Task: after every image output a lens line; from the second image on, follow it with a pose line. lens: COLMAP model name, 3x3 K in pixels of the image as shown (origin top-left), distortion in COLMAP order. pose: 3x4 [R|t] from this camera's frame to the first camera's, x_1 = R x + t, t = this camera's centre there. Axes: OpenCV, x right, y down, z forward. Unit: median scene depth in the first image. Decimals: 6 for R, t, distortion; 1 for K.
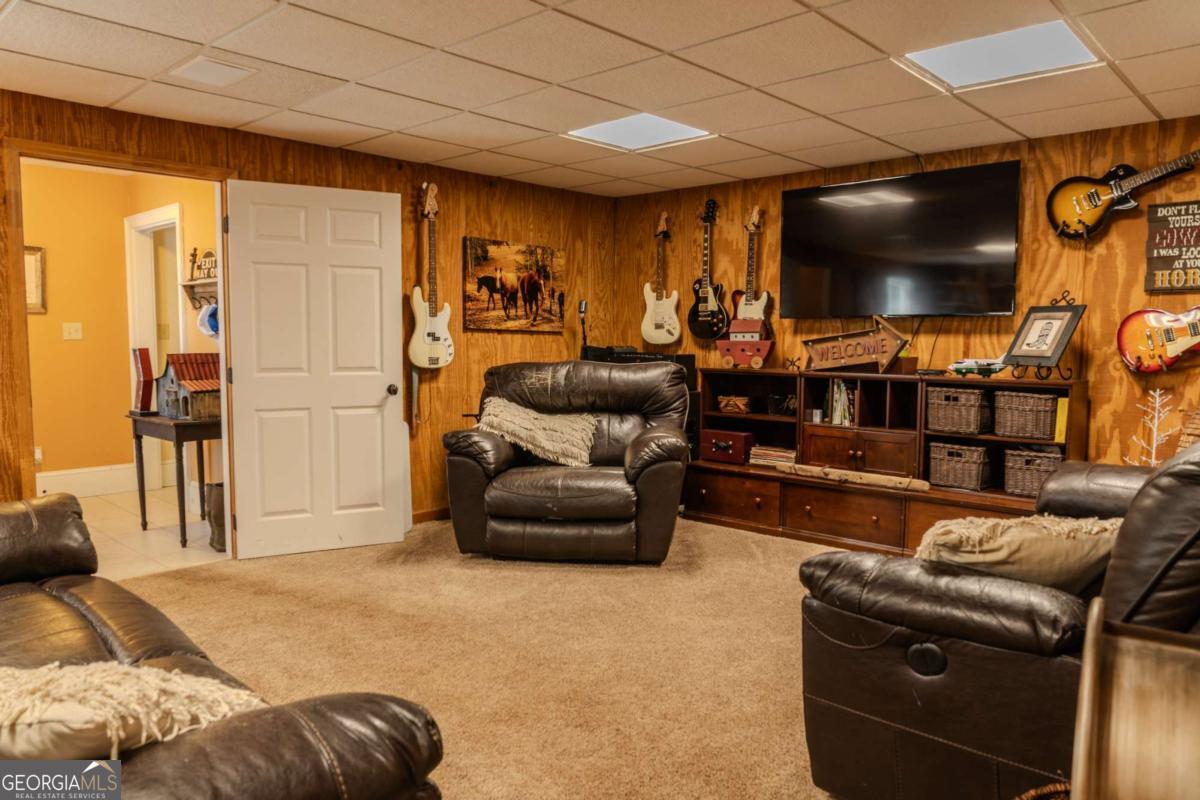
lens RADIAL K [[826.3, 0, 600.2], [0, 826.3, 403.5], [0, 0, 1]] dist [-0.011341, 0.008436]
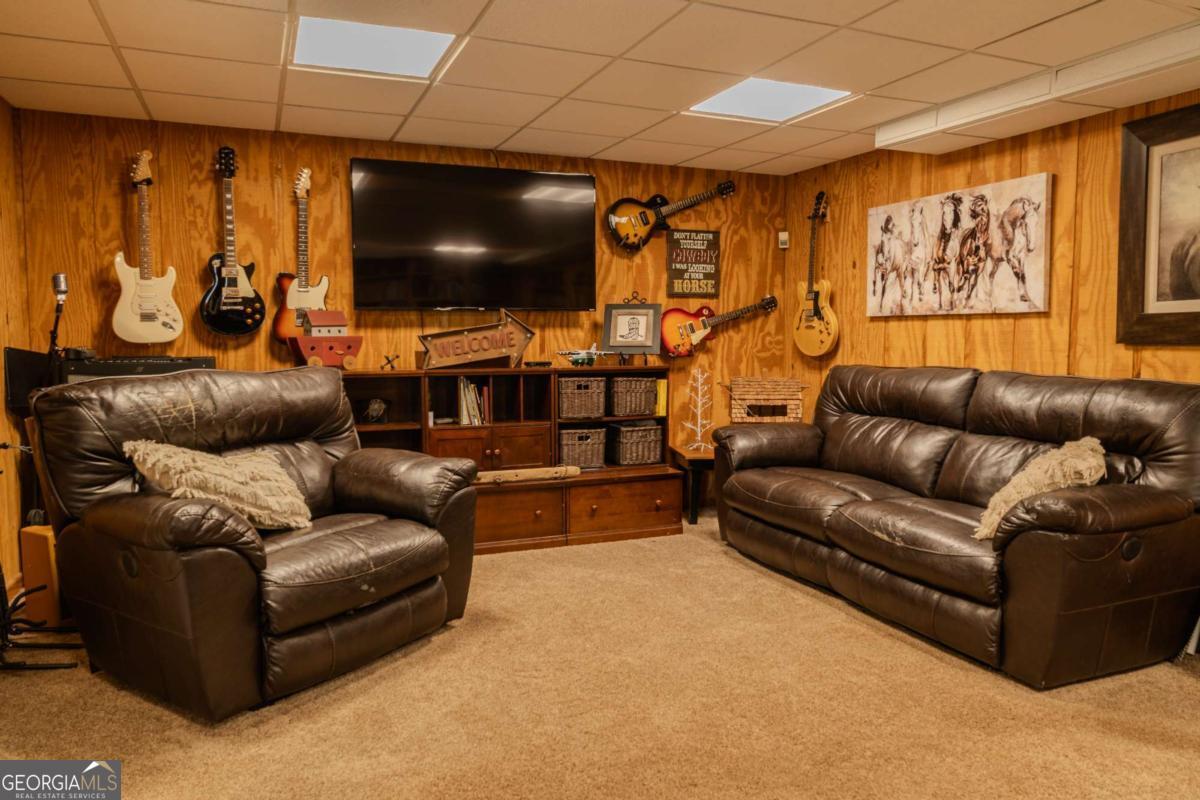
lens RADIAL K [[826.3, 0, 600.9], [0, 826.3, 394.2], [0, 0, 1]] dist [-0.011341, 0.008436]
pose [[0.416218, -0.074450, 0.906212, -0.538193], [0.076639, 0.995968, 0.046625, -0.044625], [-0.906029, 0.050045, 0.420246, 0.512066]]
